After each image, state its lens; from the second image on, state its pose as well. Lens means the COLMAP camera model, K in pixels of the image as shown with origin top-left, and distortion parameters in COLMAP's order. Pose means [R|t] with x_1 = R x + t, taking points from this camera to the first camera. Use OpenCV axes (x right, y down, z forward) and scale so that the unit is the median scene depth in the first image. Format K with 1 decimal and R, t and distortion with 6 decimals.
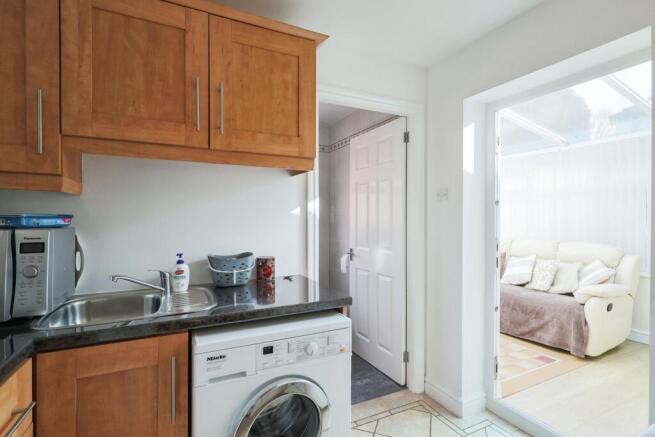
lens RADIAL K [[321.9, 0, 327.2], [0, 321.9, 221.3], [0, 0, 1]] dist [-0.001905, 0.000061]
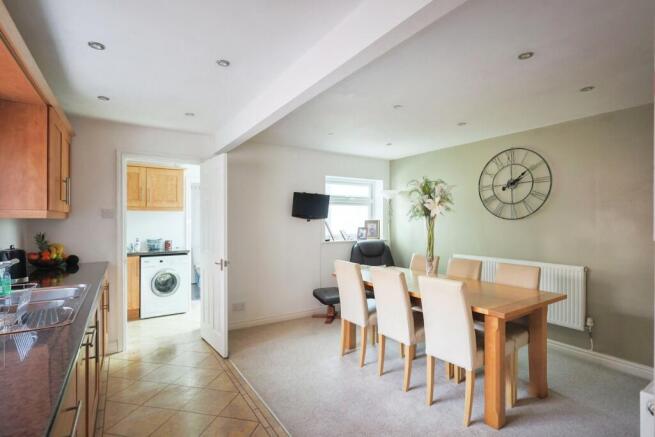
lens RADIAL K [[321.9, 0, 327.2], [0, 321.9, 221.3], [0, 0, 1]] dist [-0.001905, 0.000061]
pose [[0.993728, -0.007172, 0.111595, 1.119496], [0.008139, 0.999933, -0.008210, -0.031533], [-0.111528, 0.009067, 0.993720, -2.517269]]
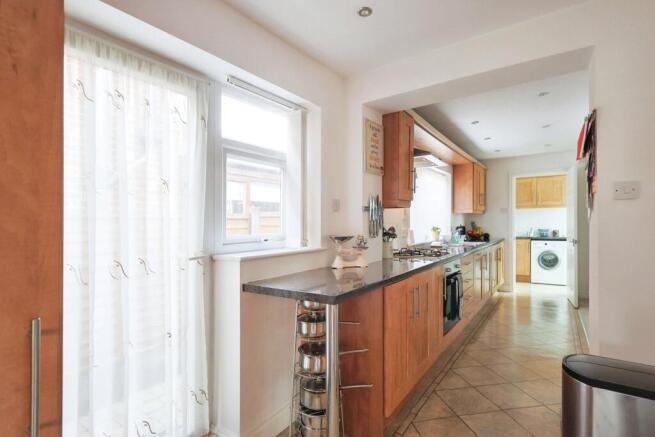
lens RADIAL K [[321.9, 0, 327.2], [0, 321.9, 221.3], [0, 0, 1]] dist [-0.001905, 0.000061]
pose [[0.479923, -0.008303, -0.877271, 2.251727], [-0.000376, 0.999953, -0.009670, 0.054360], [0.877310, 0.004971, 0.479898, -3.888339]]
